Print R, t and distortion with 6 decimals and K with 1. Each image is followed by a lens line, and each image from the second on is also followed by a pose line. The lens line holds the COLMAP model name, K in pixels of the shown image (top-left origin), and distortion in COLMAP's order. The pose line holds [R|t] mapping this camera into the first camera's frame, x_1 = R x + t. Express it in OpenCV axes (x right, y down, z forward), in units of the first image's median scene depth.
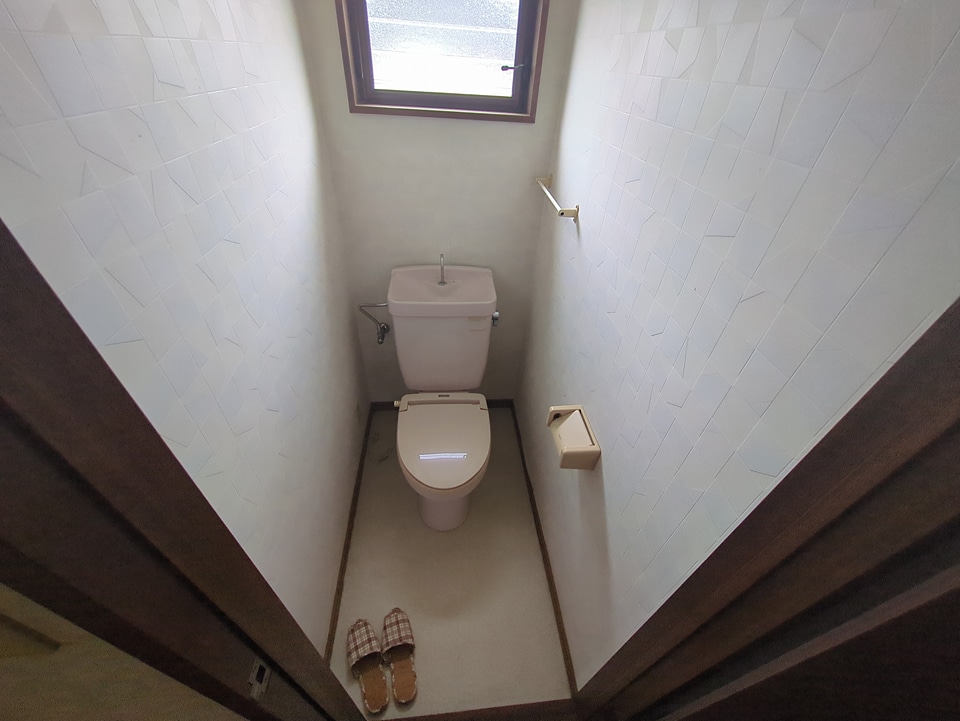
lens RADIAL K [[381.4, 0, 484.8], [0, 381.4, 359.2], [0, 0, 1]] dist [0.002131, 0.001044]
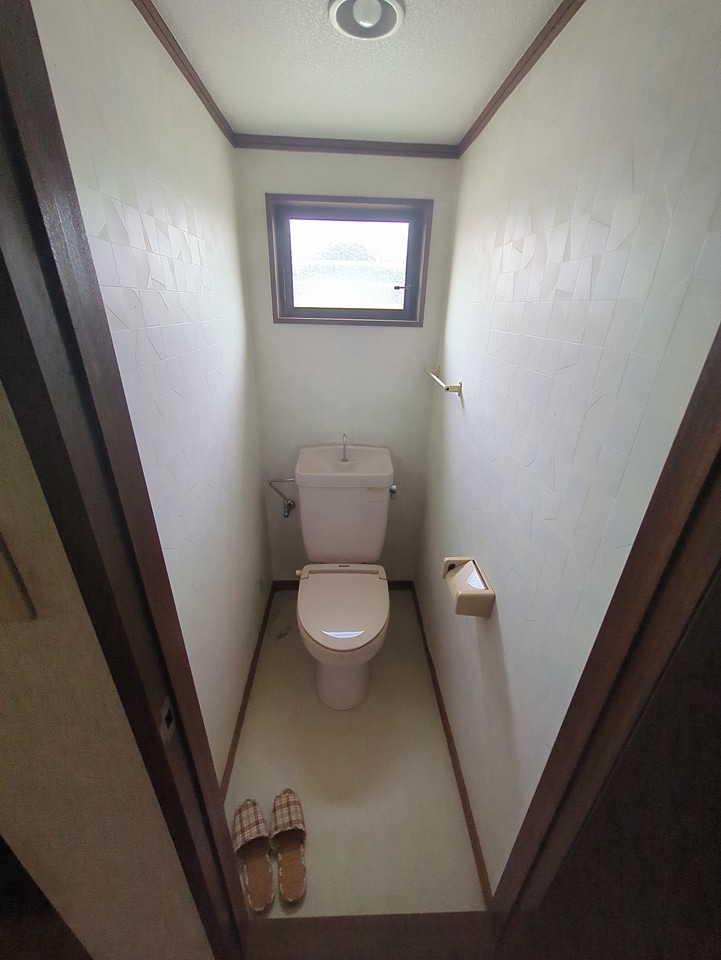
lens RADIAL K [[381.4, 0, 361.5], [0, 381.4, 475.7], [0, 0, 1]] dist [0.002131, 0.001044]
pose [[0.997624, -0.008616, -0.068349, 0.016491], [-0.008467, 0.969288, -0.245784, 0.148131], [0.068367, 0.245778, 0.966912, -0.070080]]
